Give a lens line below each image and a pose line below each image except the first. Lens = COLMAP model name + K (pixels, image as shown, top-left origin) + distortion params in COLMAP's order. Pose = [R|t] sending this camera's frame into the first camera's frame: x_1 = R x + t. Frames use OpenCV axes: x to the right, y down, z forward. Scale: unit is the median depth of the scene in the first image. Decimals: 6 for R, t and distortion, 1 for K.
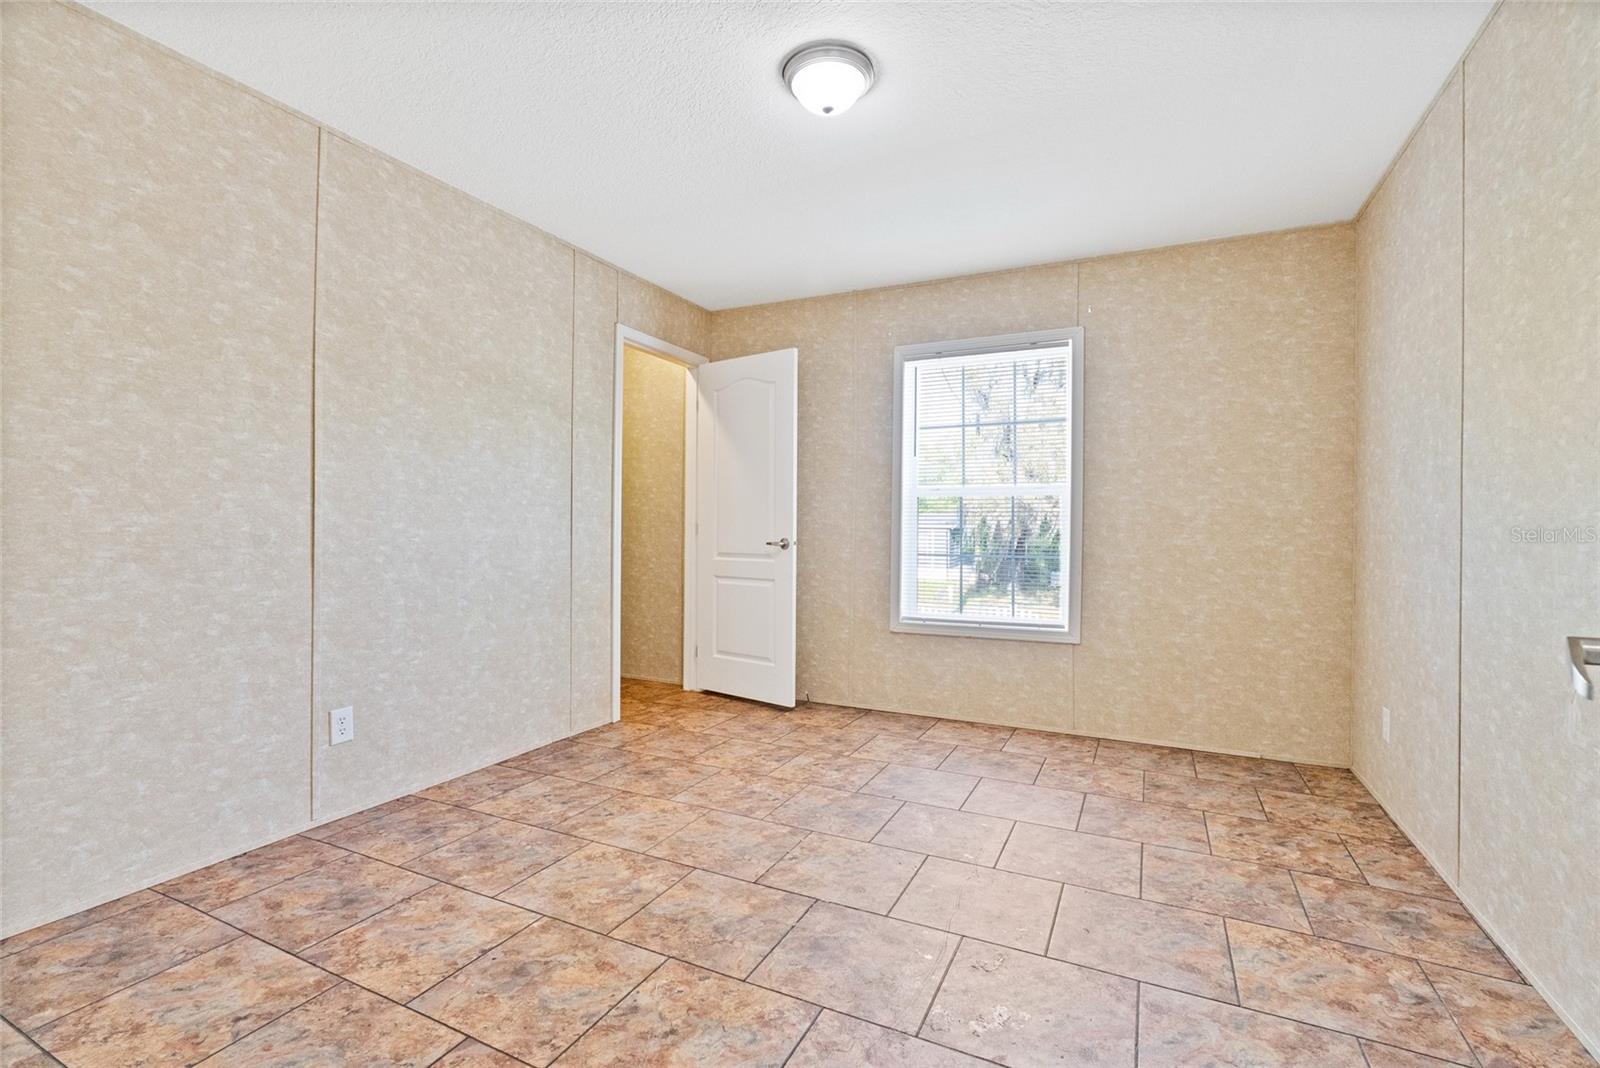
lens RADIAL K [[718.4, 0, 799.0], [0, 718.4, 525.4], [0, 0, 1]] dist [-0.006929, 0.000179]
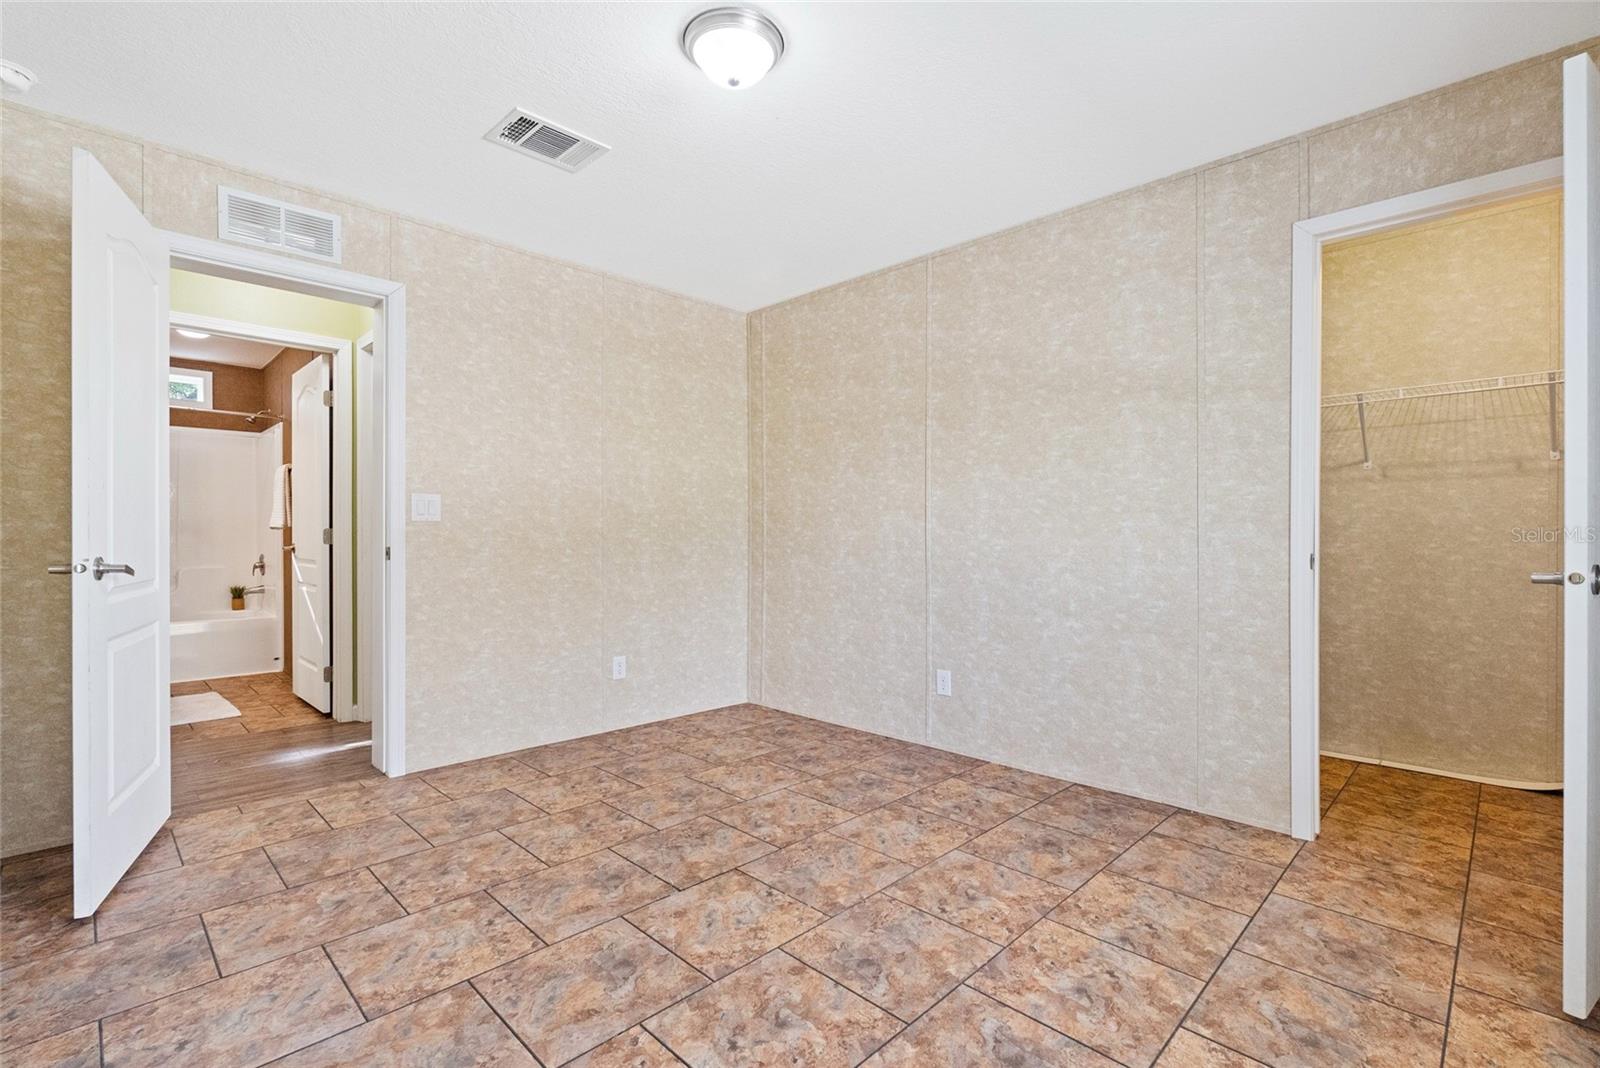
lens RADIAL K [[724.2, 0, 796.3], [0, 724.2, 542.1], [0, 0, 1]] dist [-0.010690, 0.001107]
pose [[-0.320815, 0.000361, -0.947142, 0.734283], [-0.002628, 0.999996, 0.001271, 0.009686], [0.947138, 0.002897, -0.320813, 1.135976]]
